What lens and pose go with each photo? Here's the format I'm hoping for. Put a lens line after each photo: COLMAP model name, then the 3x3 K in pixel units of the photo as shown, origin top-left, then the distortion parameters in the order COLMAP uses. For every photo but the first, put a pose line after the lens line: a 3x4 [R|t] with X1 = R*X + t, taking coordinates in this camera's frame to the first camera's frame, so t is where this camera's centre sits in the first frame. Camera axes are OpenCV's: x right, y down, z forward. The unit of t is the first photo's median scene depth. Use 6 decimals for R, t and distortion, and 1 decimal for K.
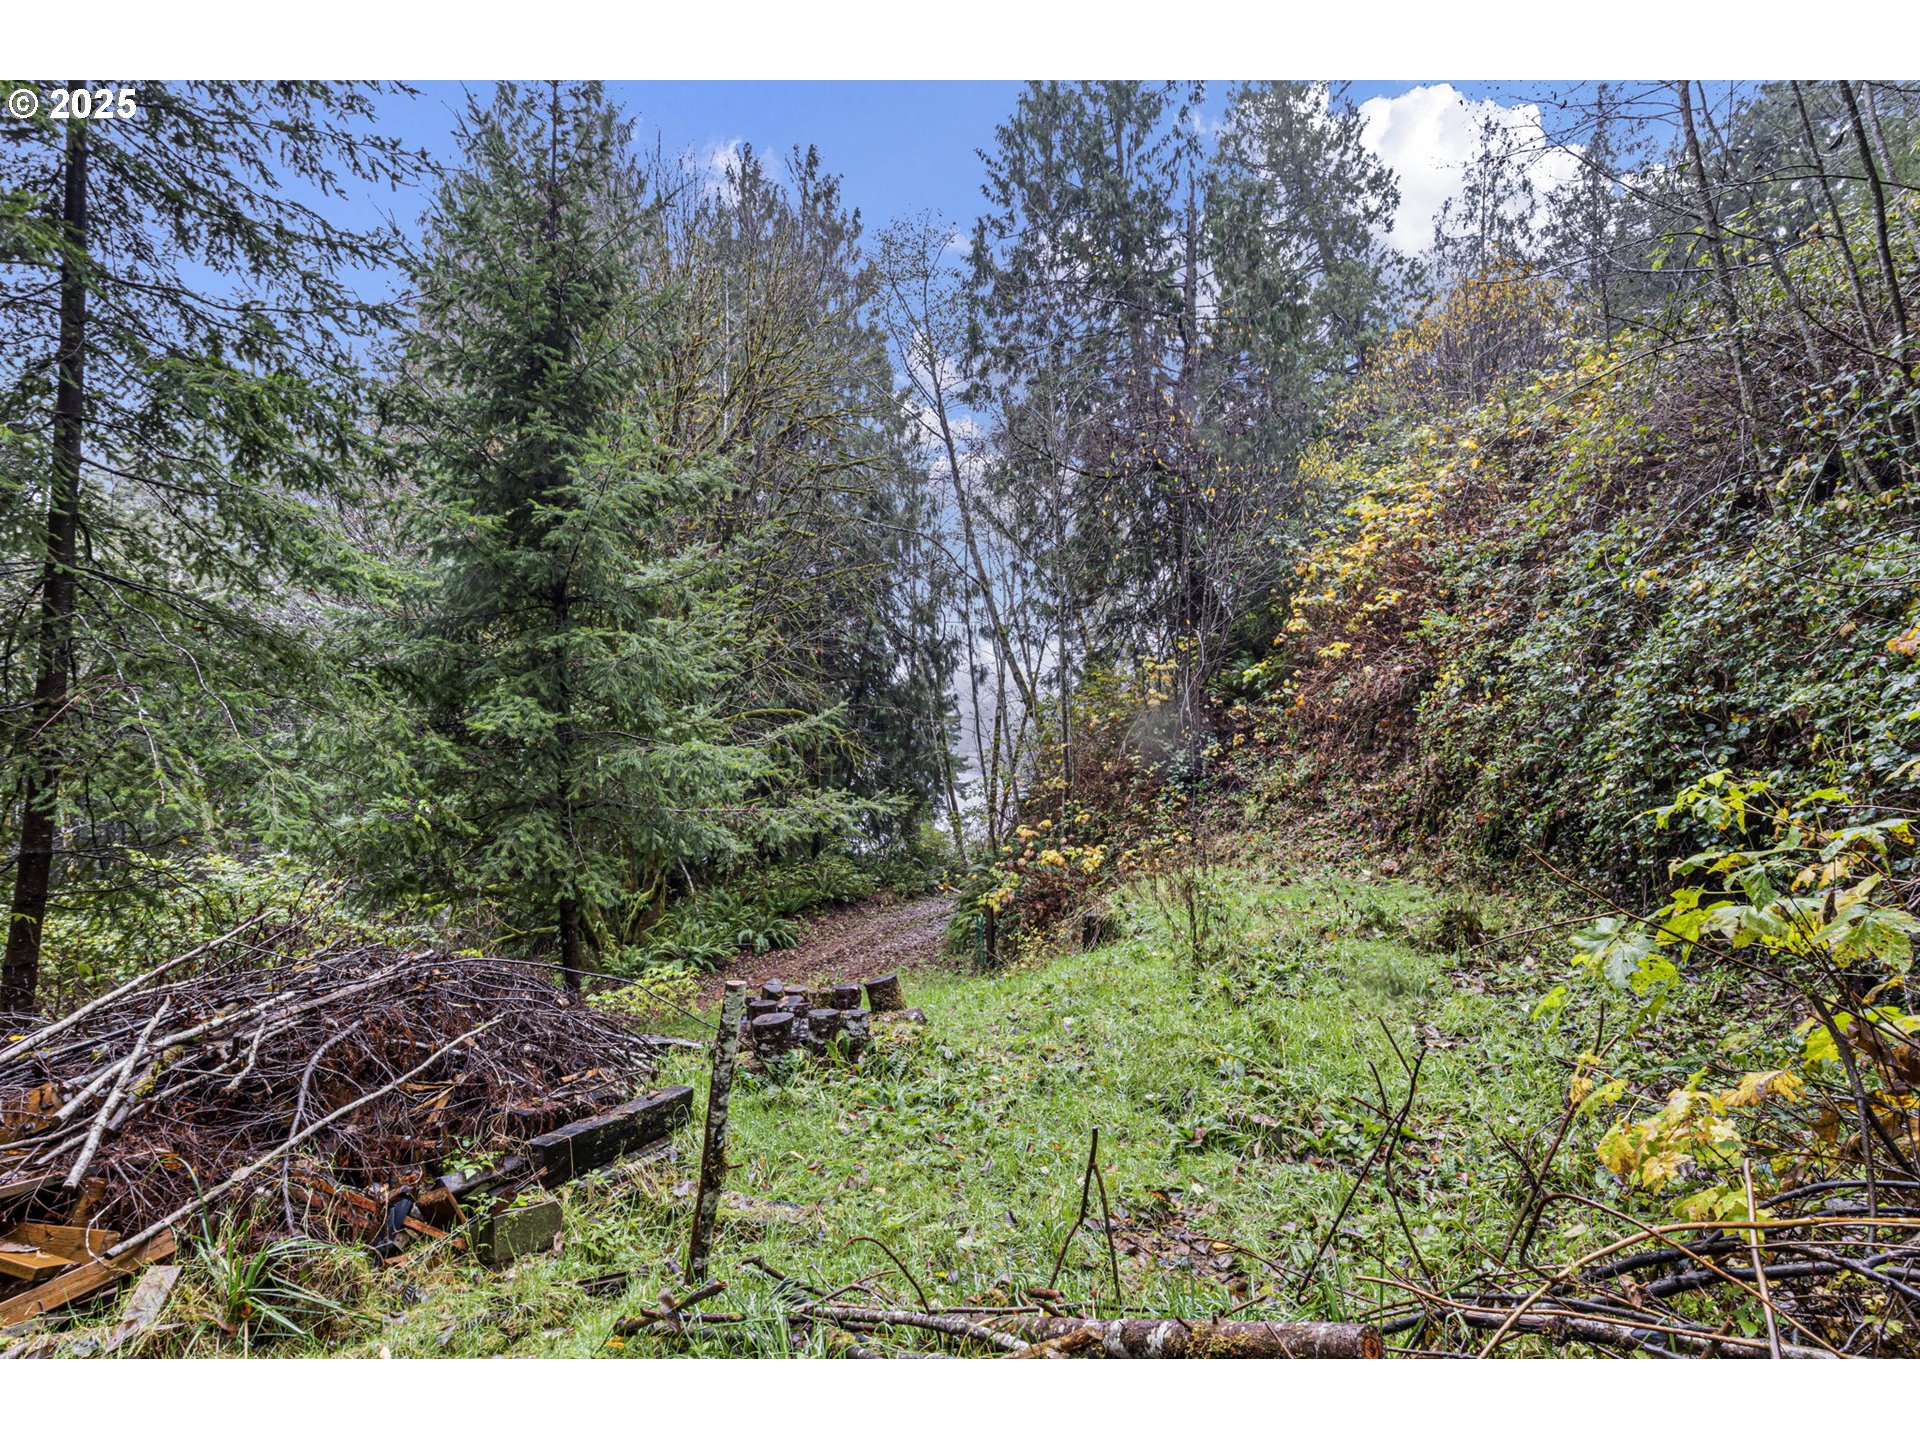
lens RADIAL K [[919.9, 0, 958.7], [0, 919.9, 736.2], [0, 0, 1]] dist [-0.004089, -0.000225]
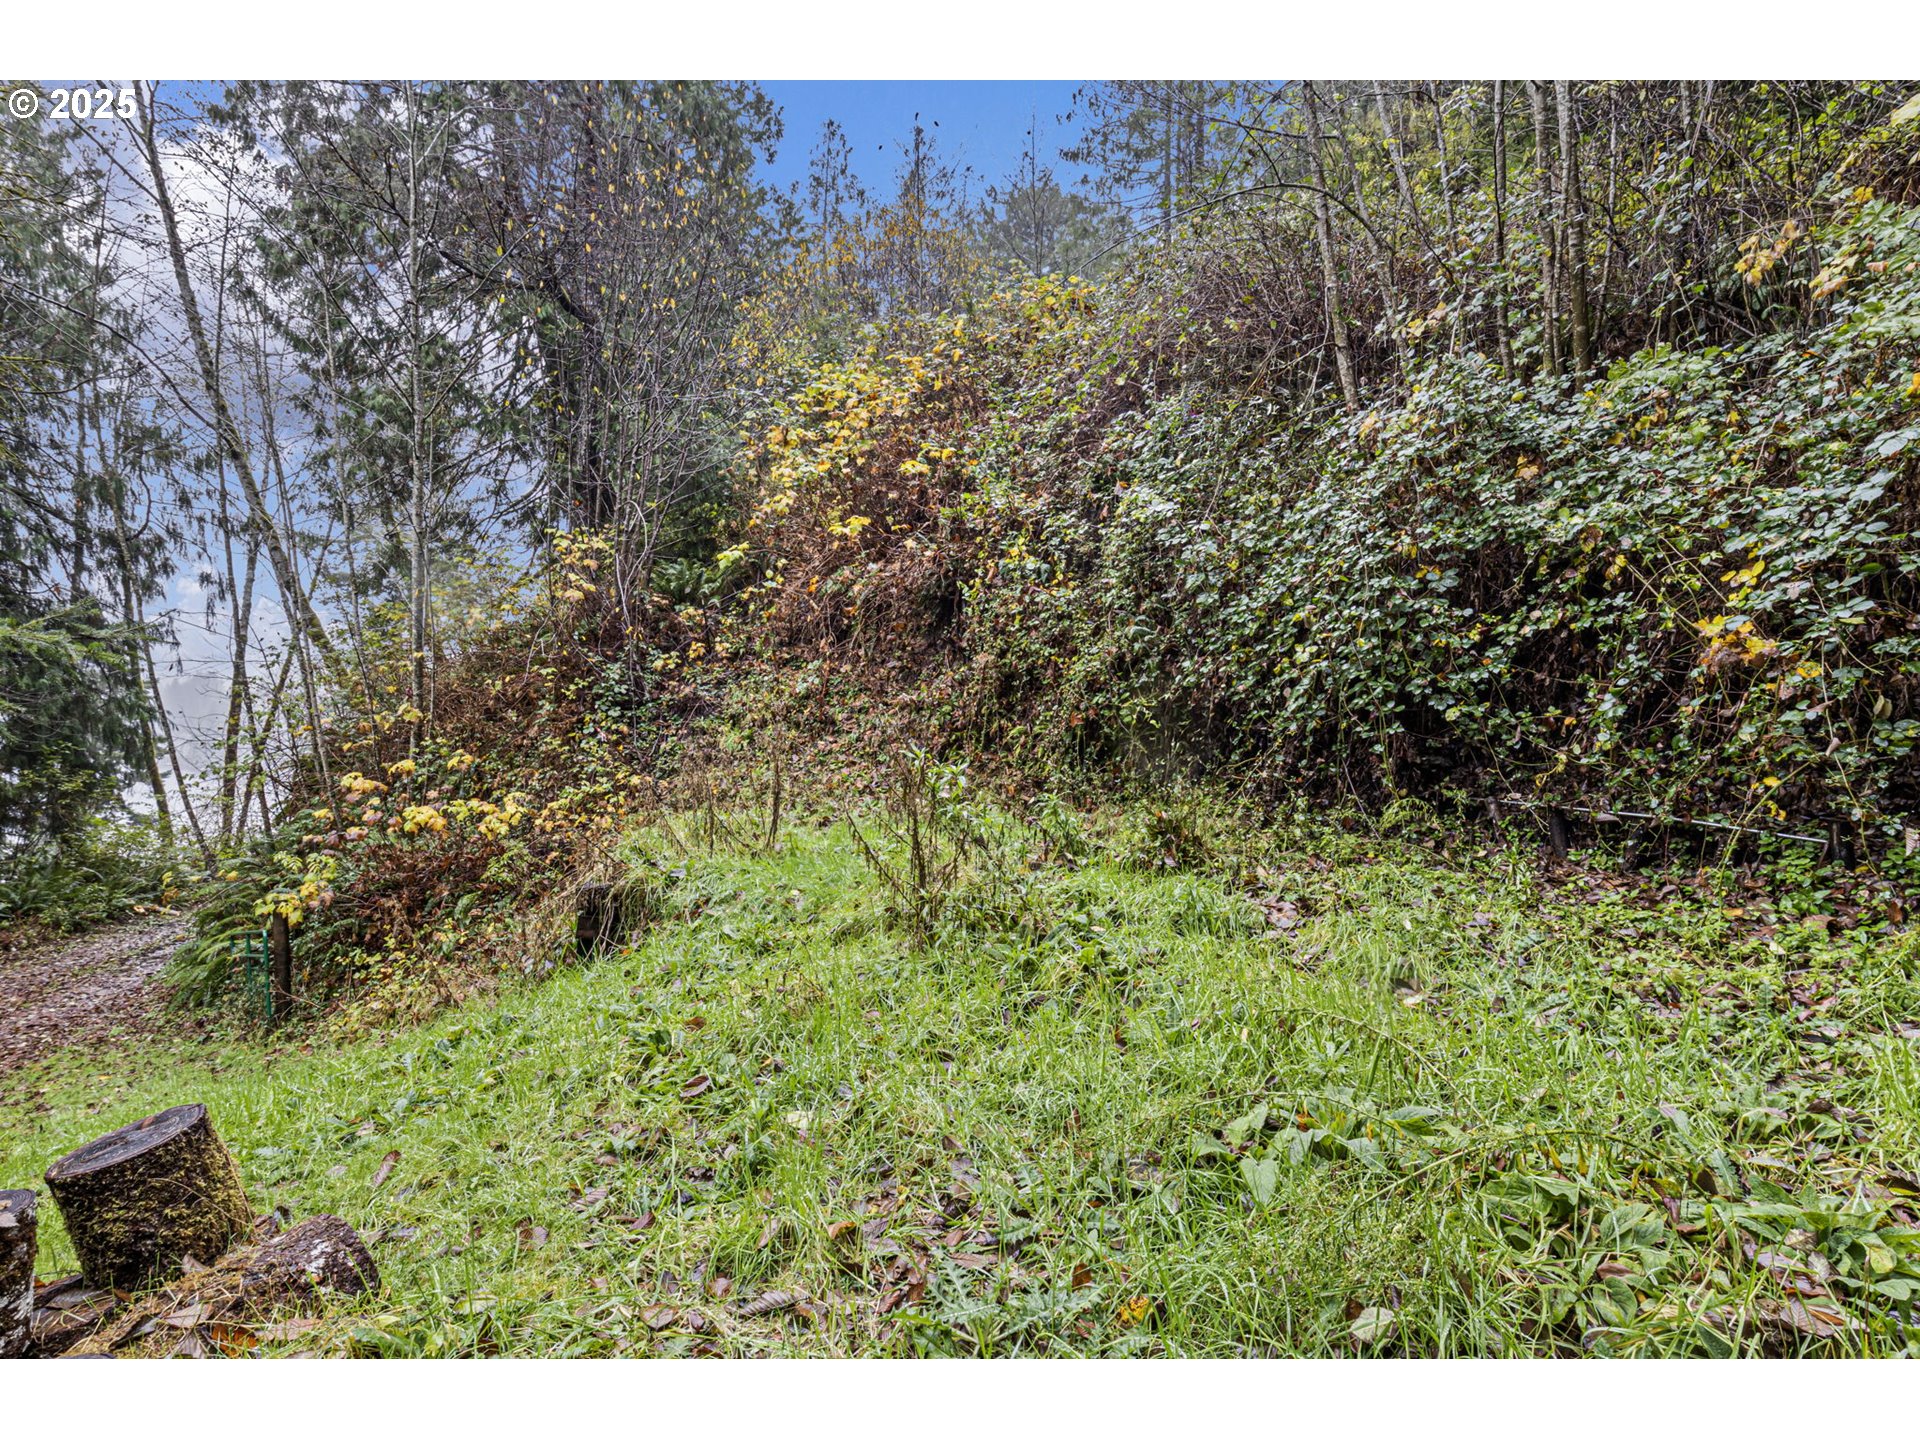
lens RADIAL K [[896.1, 0, 895.6], [0, 896.1, 742.9], [0, 0, 1]] dist [-0.001506, 0.000023]
pose [[0.760834, 0.009593, 0.648876, -0.065751], [-0.012972, 0.999916, 0.000428, 0.114807], [-0.648817, -0.008743, 0.760894, 0.516426]]
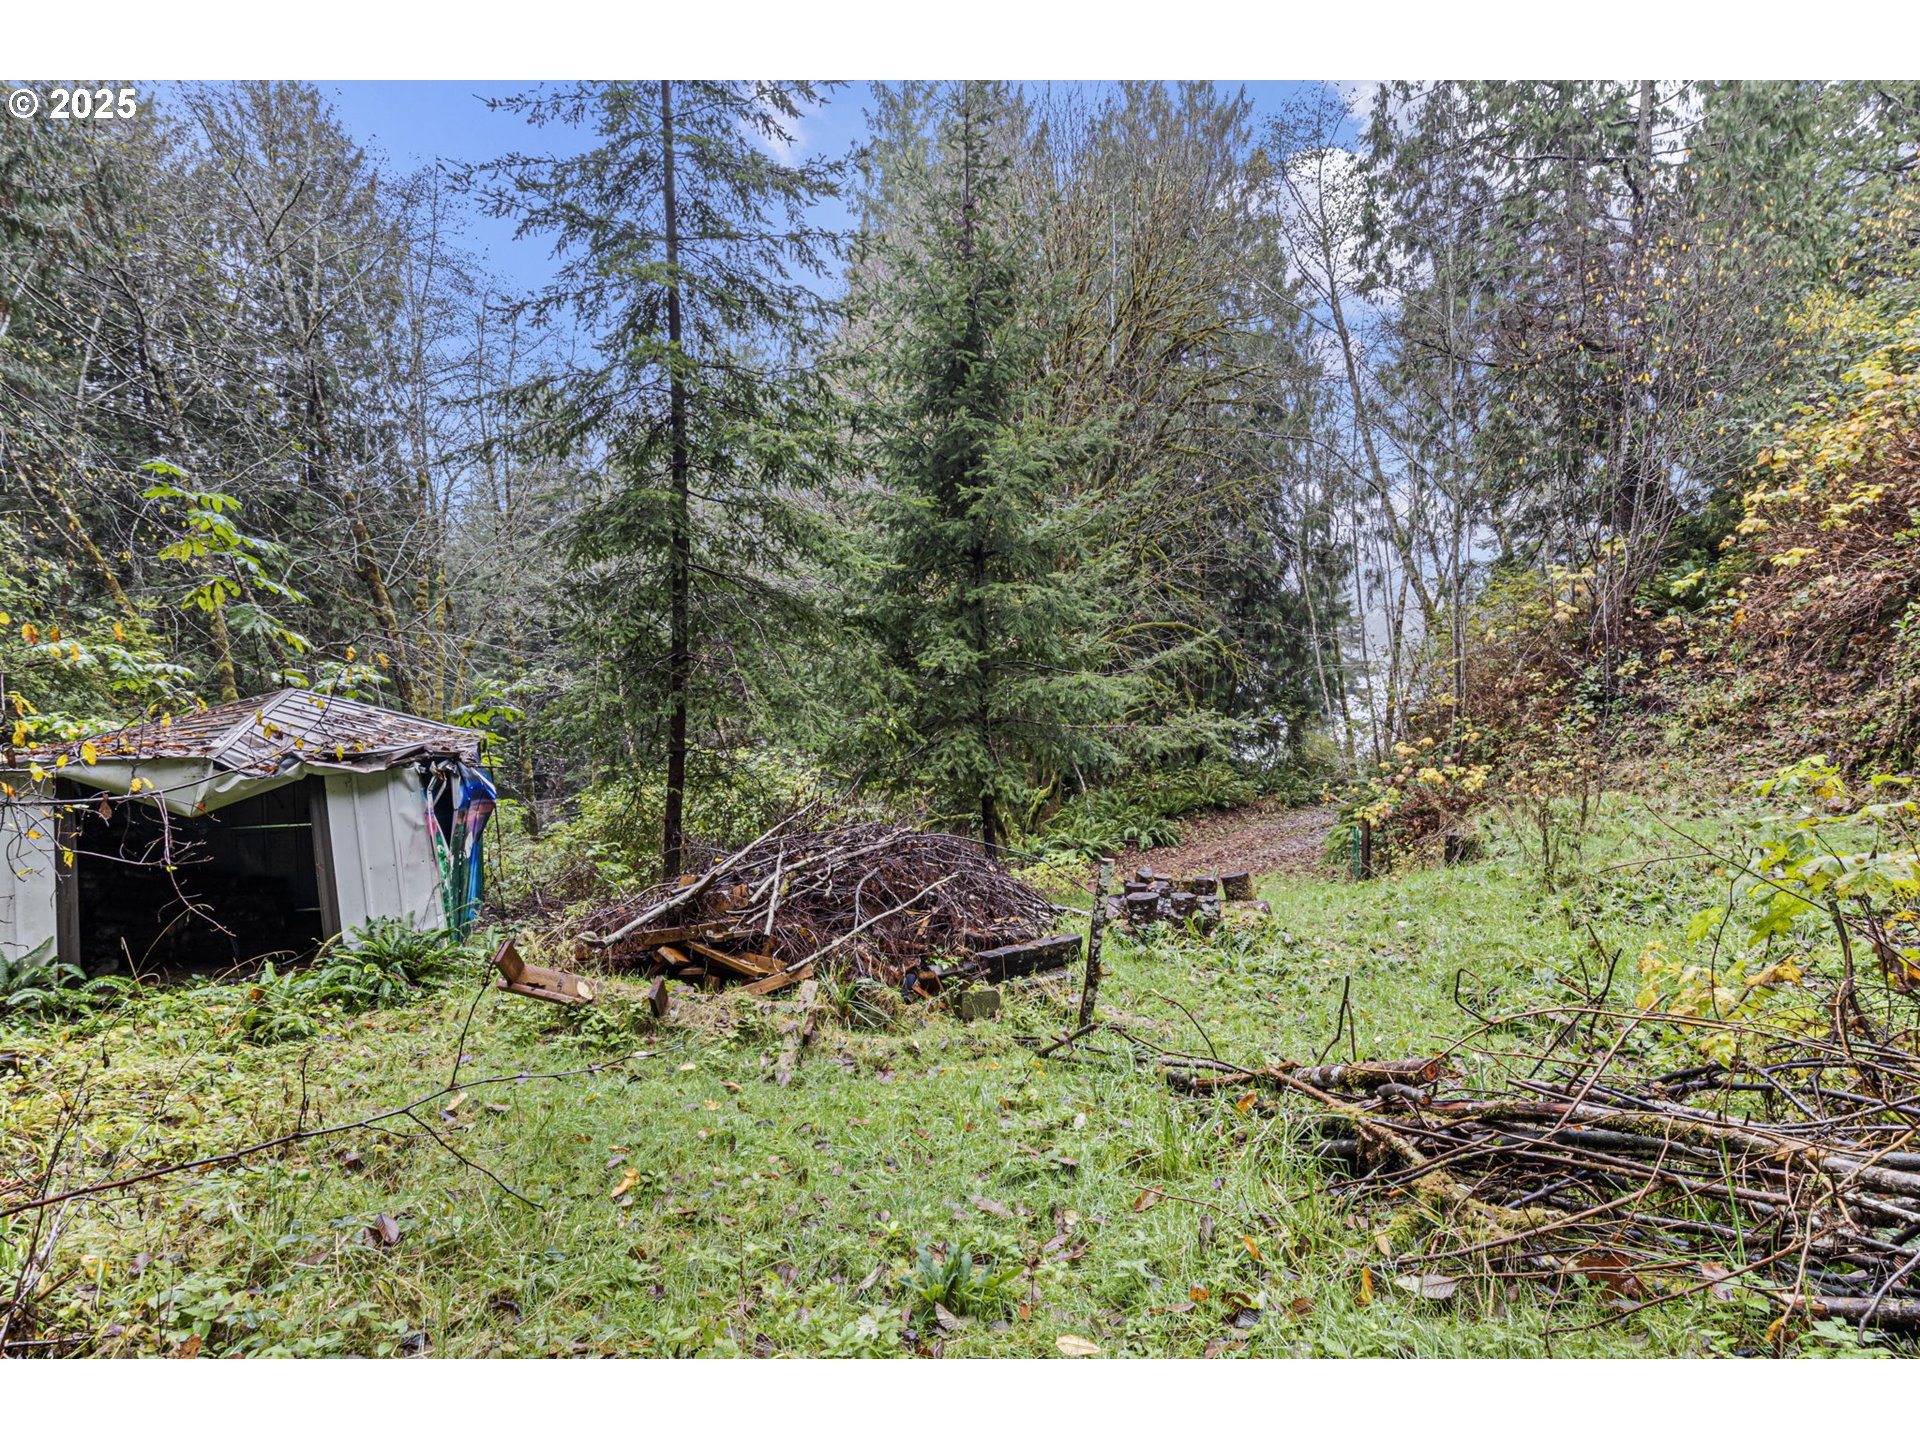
lens RADIAL K [[919.9, 0, 958.7], [0, 919.9, 736.2], [0, 0, 1]] dist [-0.004089, -0.000225]
pose [[0.914107, 0.024712, -0.404718, 0.052338], [0.018762, 0.994494, 0.103101, -0.035579], [0.405038, -0.101839, 0.908611, -0.168501]]
